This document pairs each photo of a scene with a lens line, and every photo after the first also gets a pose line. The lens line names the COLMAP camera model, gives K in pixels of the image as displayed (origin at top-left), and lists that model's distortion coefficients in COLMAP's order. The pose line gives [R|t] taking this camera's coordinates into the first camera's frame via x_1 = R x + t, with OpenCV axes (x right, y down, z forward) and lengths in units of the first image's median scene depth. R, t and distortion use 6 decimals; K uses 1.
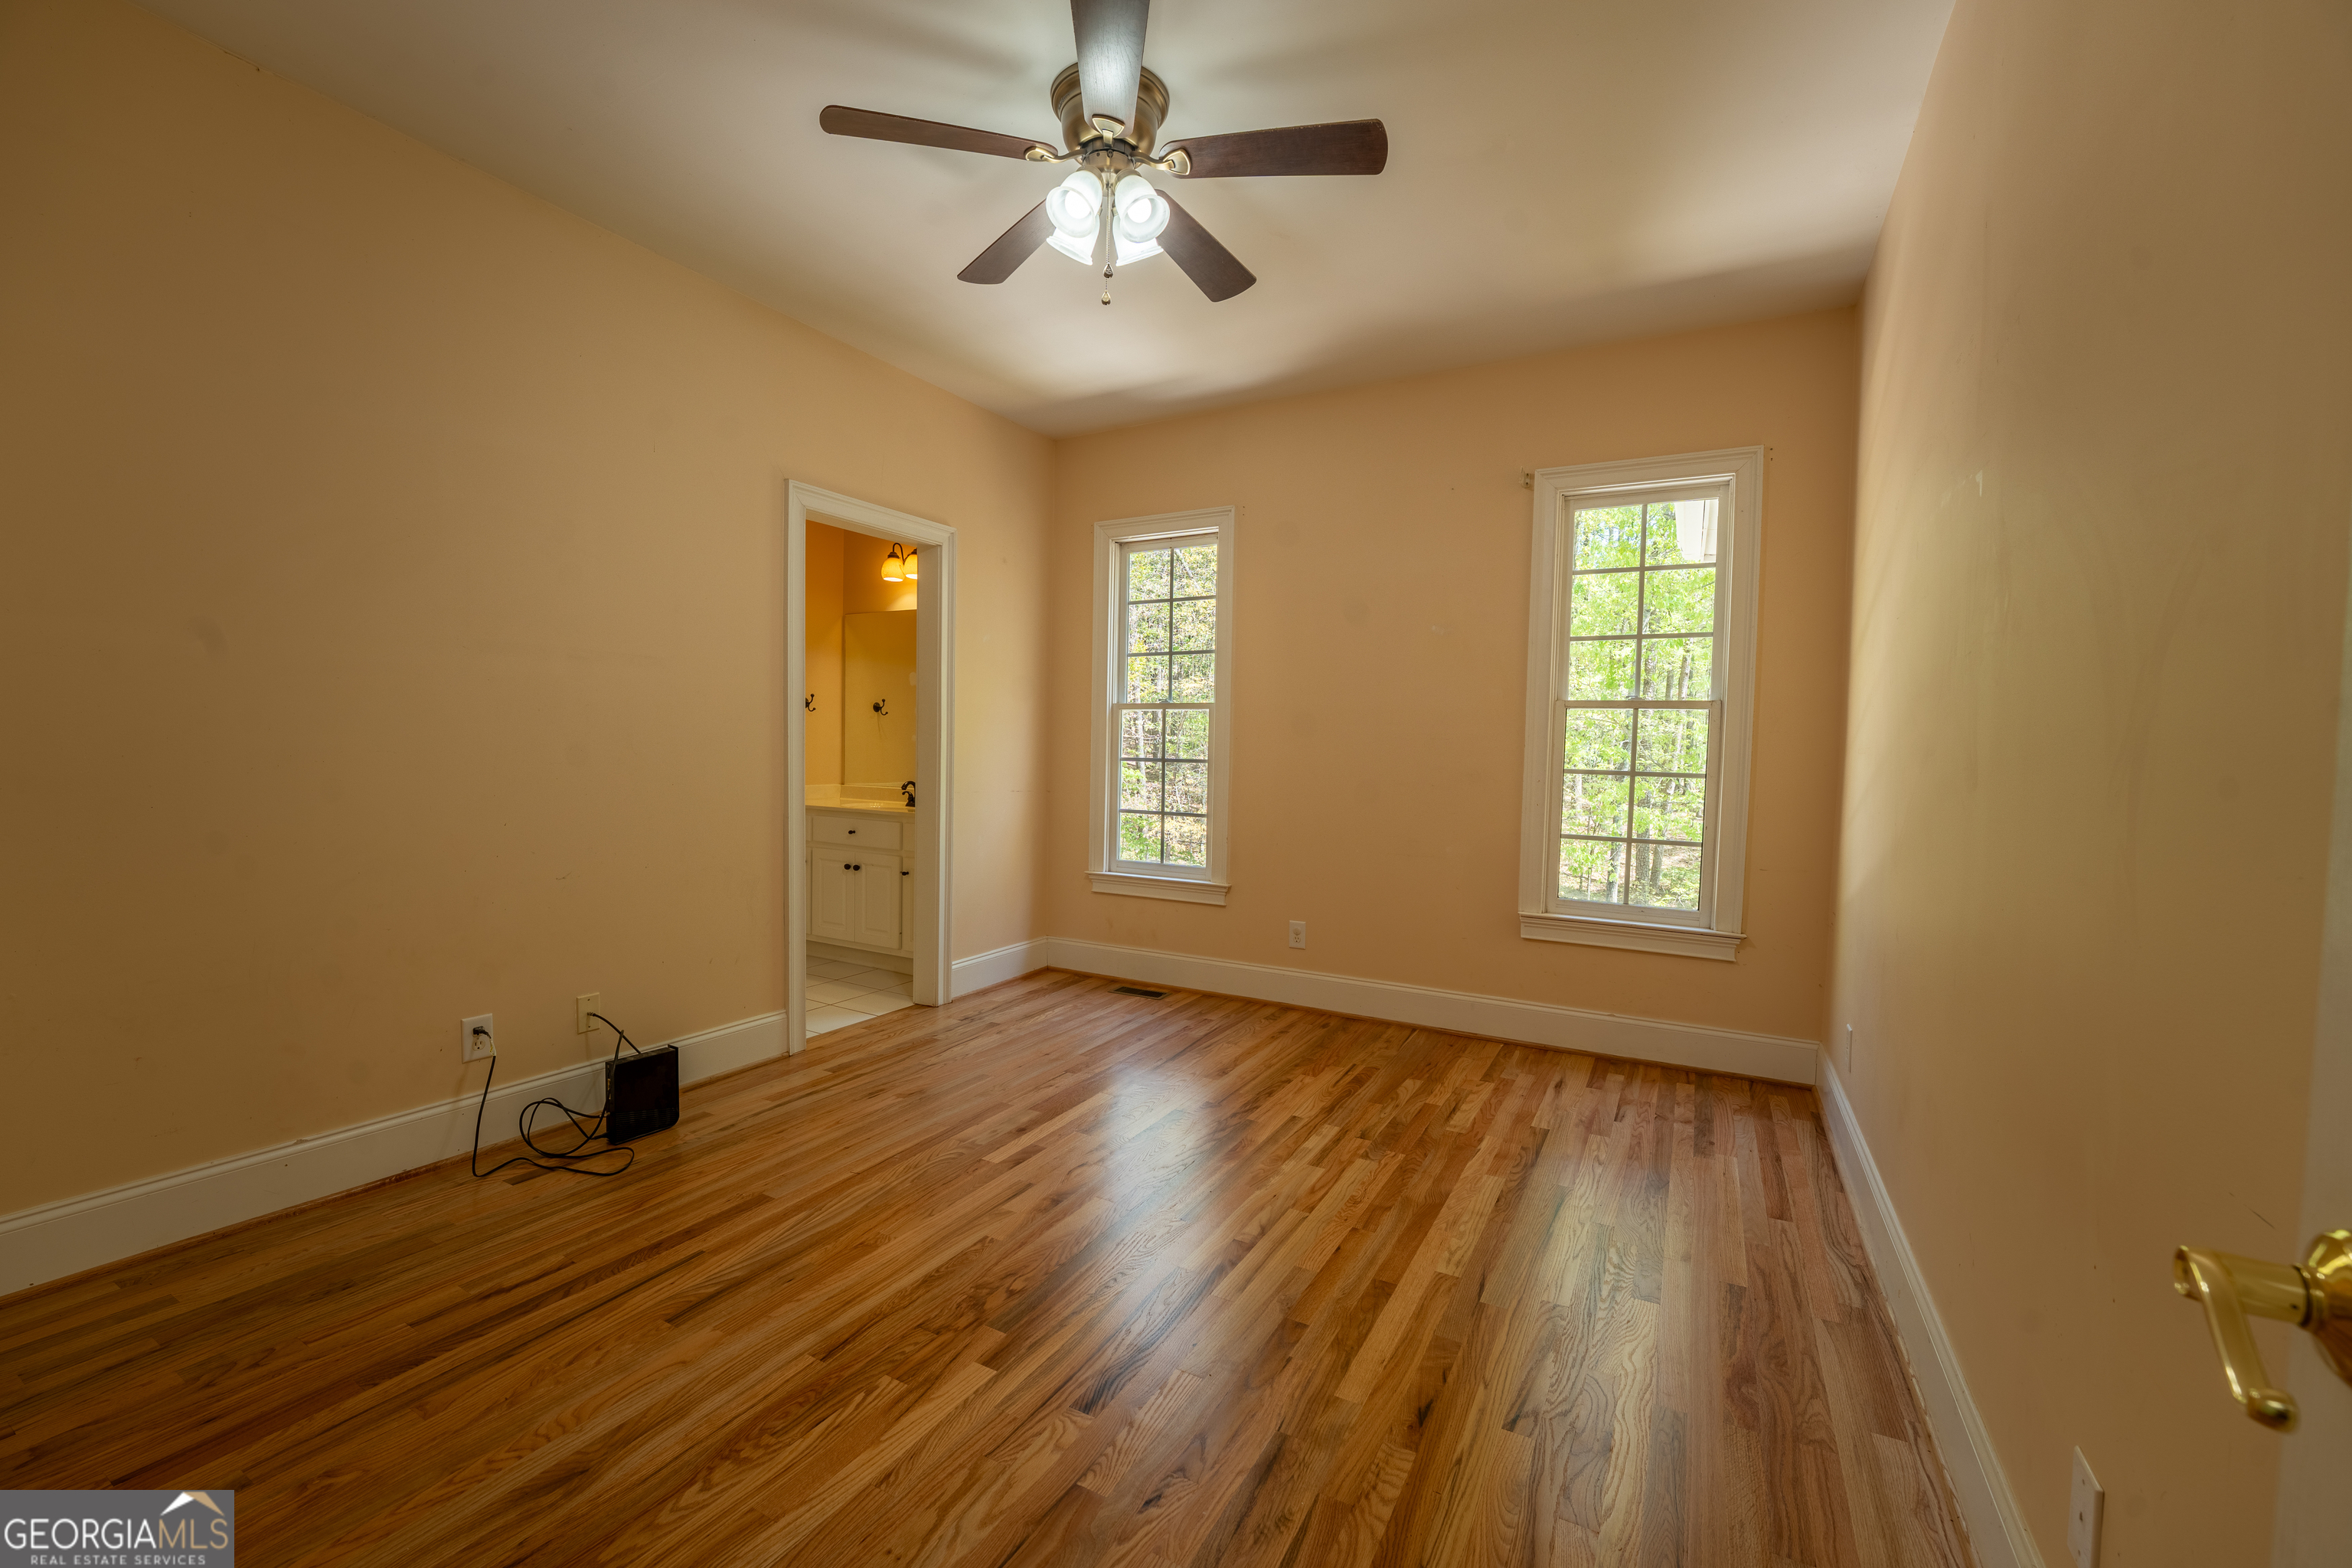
lens RADIAL K [[973.8, 0, 1146.3], [0, 973.8, 799.4], [0, 0, 1]] dist [-0.044196, 0.008277]
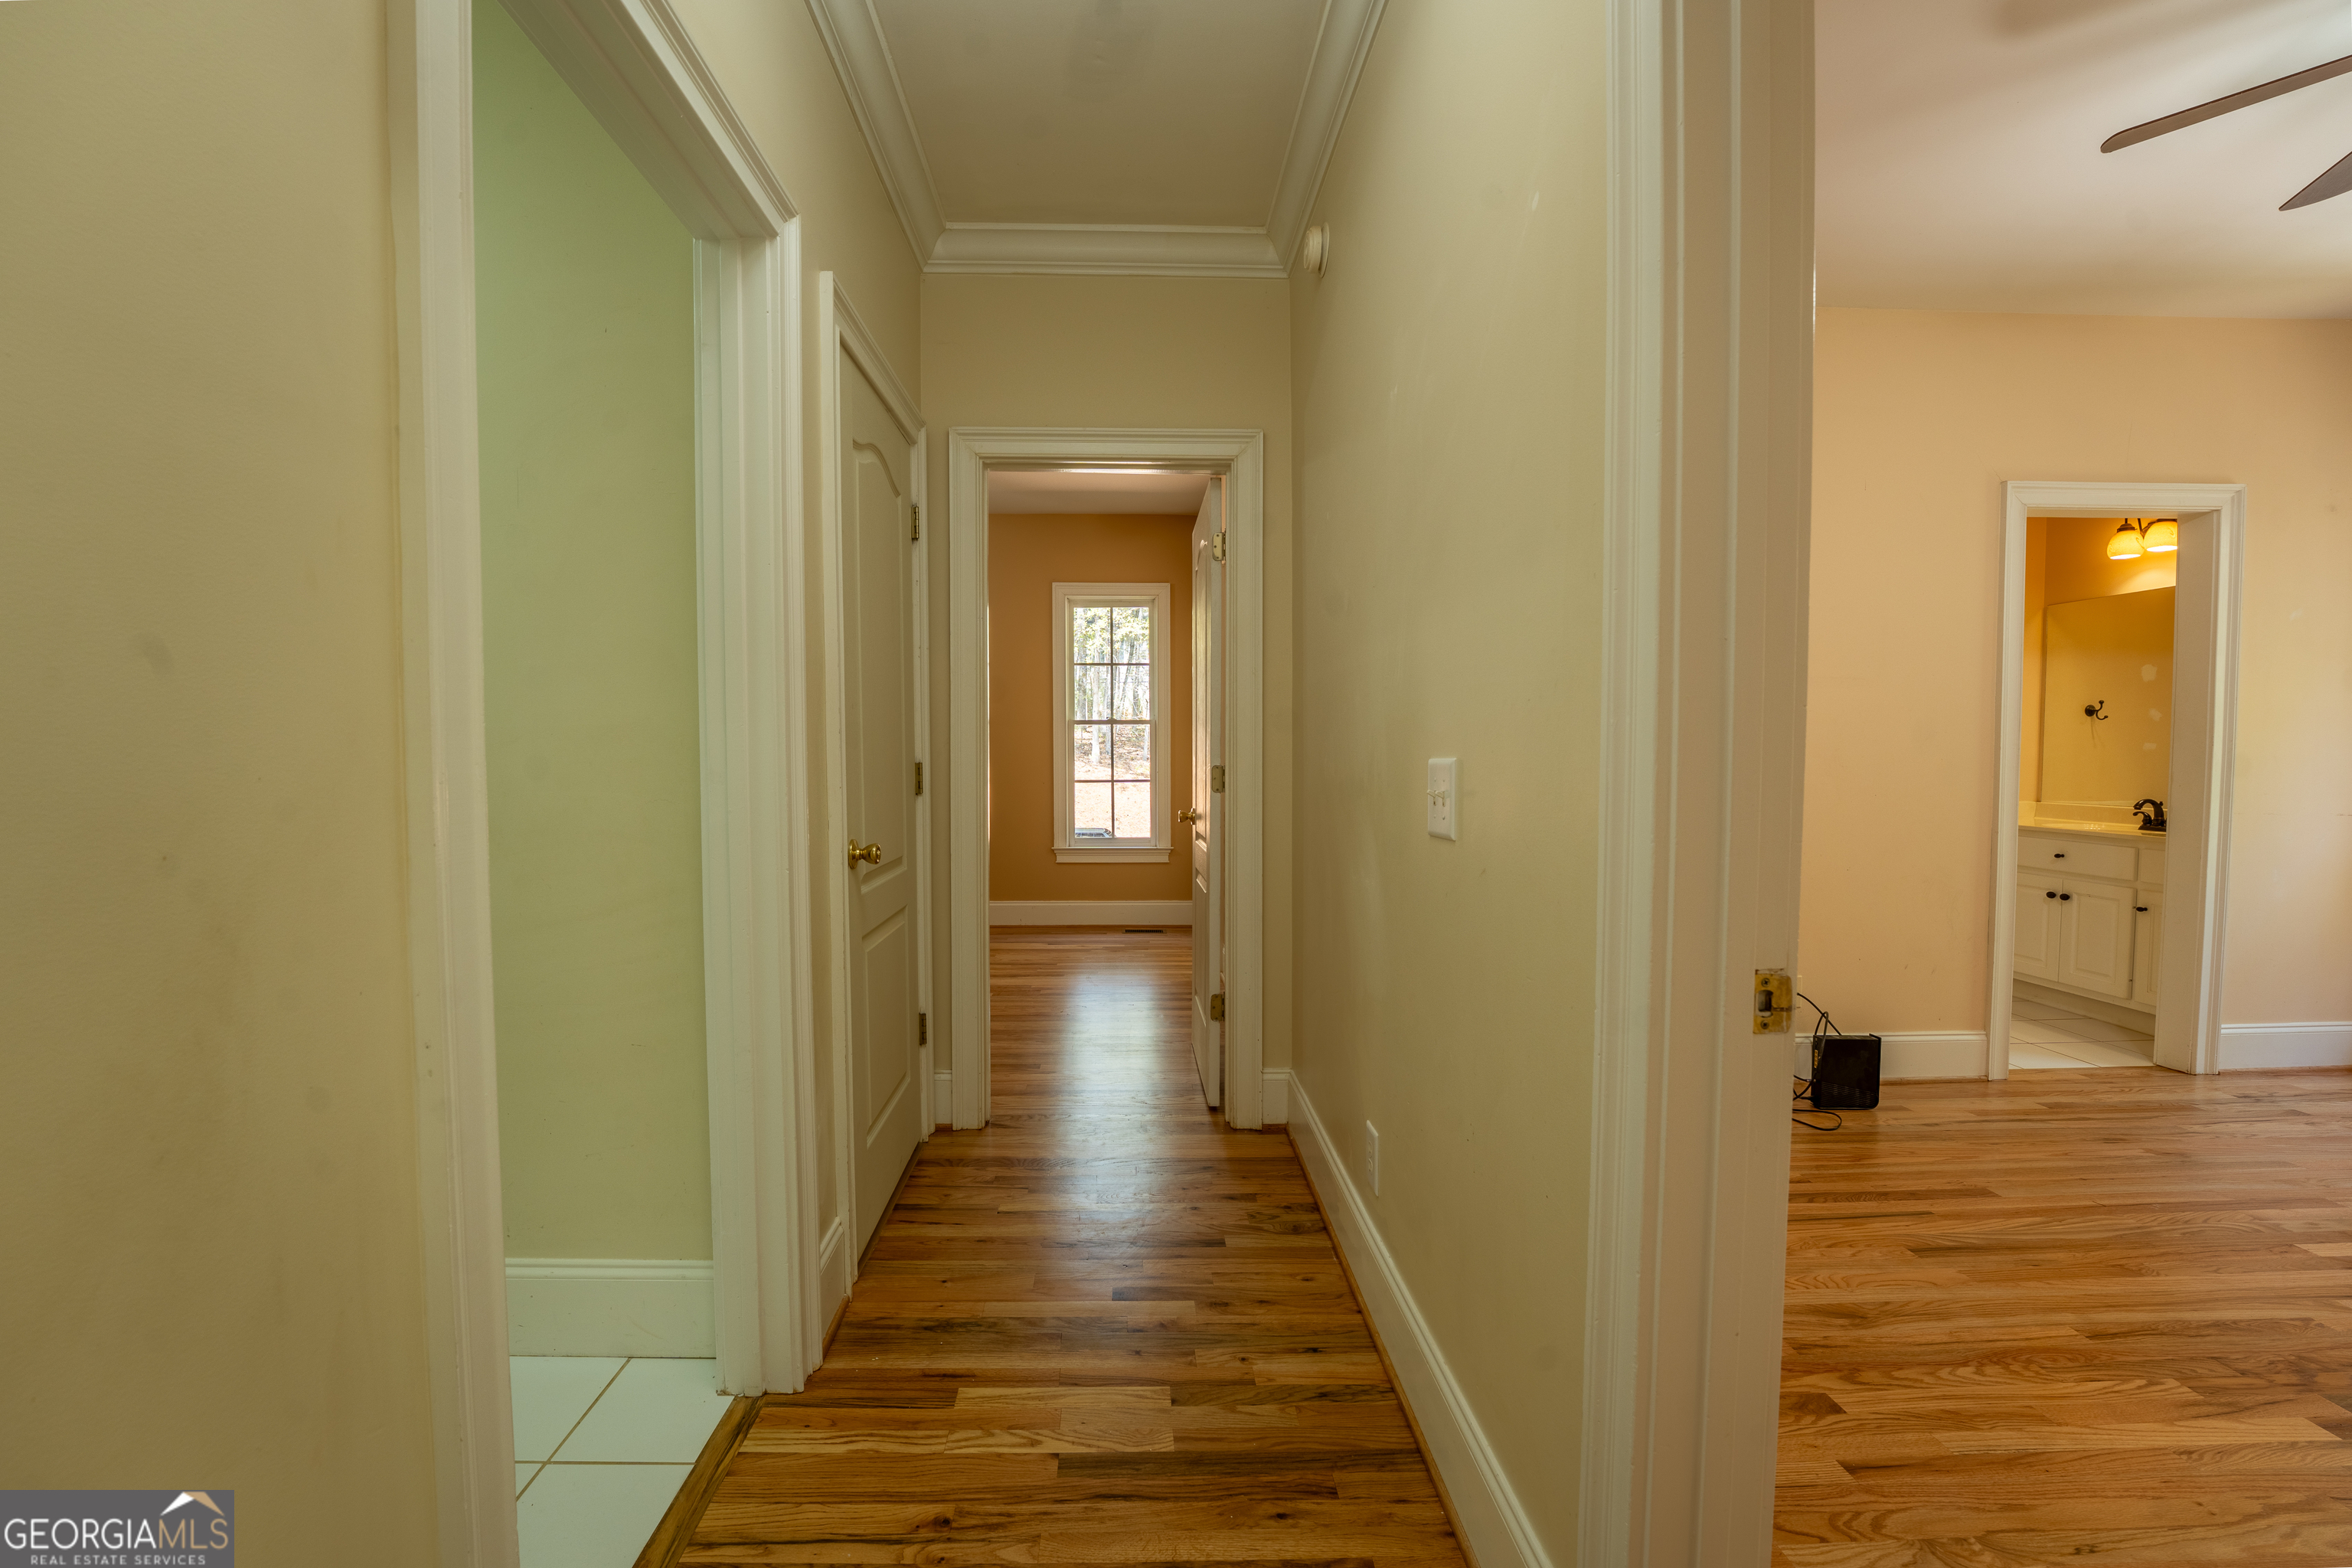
lens RADIAL K [[973.8, 0, 1146.3], [0, 973.8, 799.4], [0, 0, 1]] dist [-0.044196, 0.008277]
pose [[0.513714, 0.019262, -0.857745, -0.001824], [-0.032739, 0.999460, 0.002836, 0.013621], [0.857336, 0.026625, 0.514068, -0.261908]]
